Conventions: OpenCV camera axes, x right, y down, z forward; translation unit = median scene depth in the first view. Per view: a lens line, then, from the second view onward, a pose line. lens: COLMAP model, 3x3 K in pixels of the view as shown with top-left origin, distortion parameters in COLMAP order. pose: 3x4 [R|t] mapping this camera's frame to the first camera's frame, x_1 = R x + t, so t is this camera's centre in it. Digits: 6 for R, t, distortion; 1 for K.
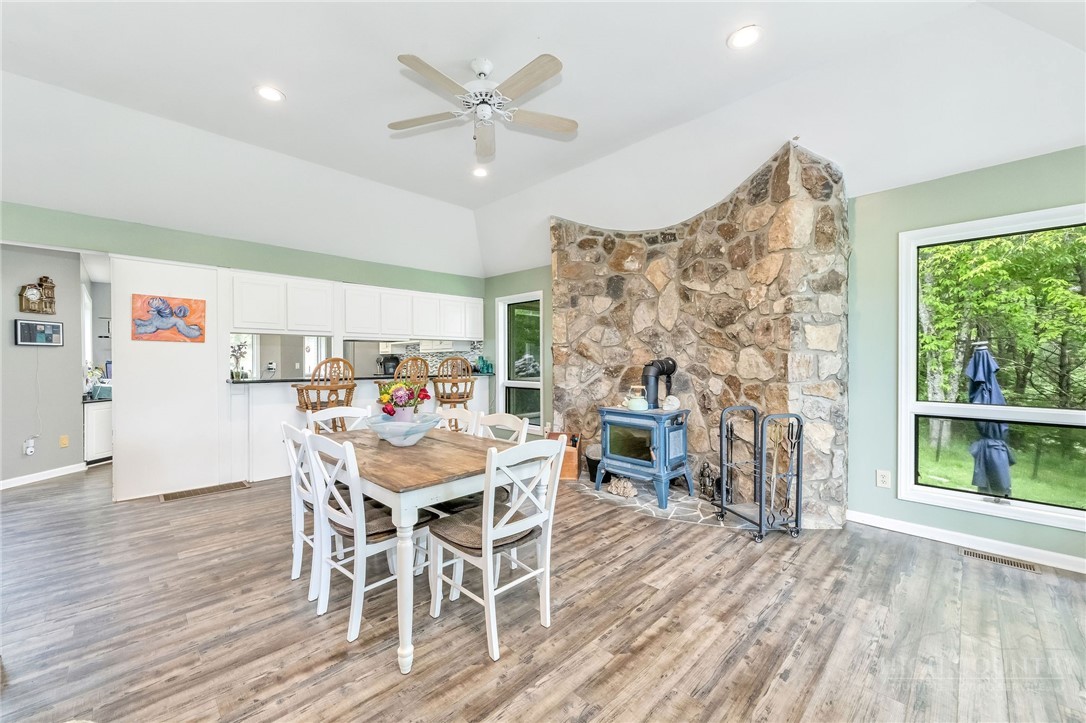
lens RADIAL K [[430.6, 0, 543.2], [0, 430.6, 360.7], [0, 0, 1]] dist [-0.001440, 0.000120]
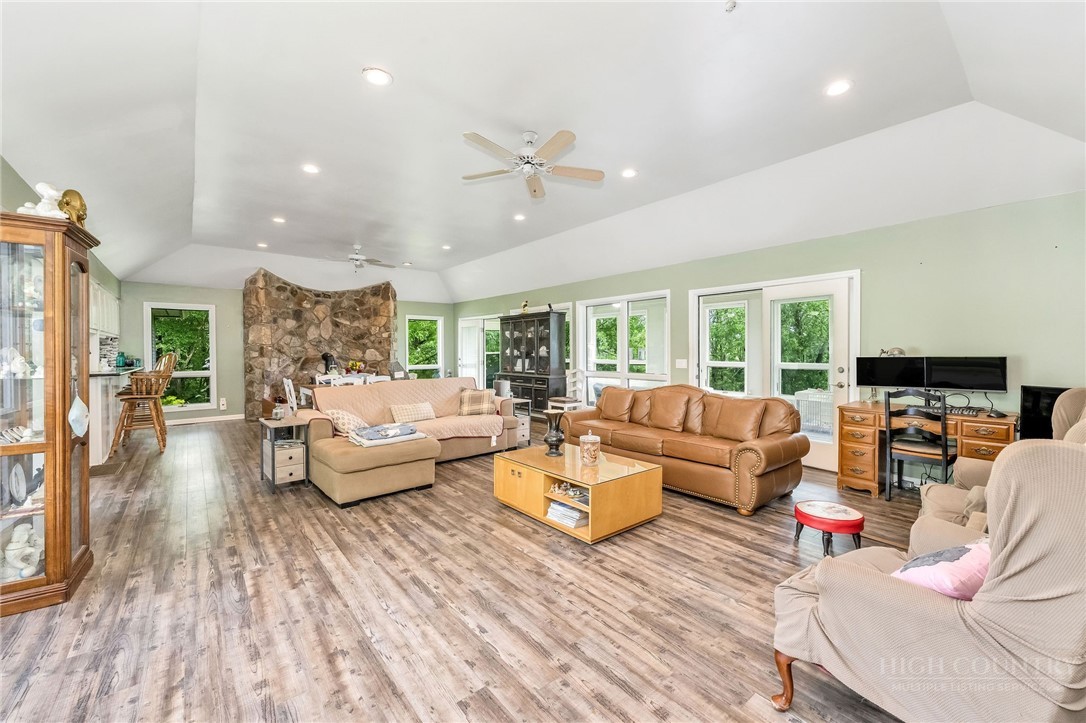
lens RADIAL K [[430.6, 0, 543.4], [0, 430.6, 354.4], [0, 0, 1]] dist [-0.001440, 0.000120]
pose [[0.096791, -0.009226, 0.995262, -1.694822], [0.006691, 0.999940, 0.008618, -0.009519], [-0.995282, 0.005825, 0.096847, -0.266014]]
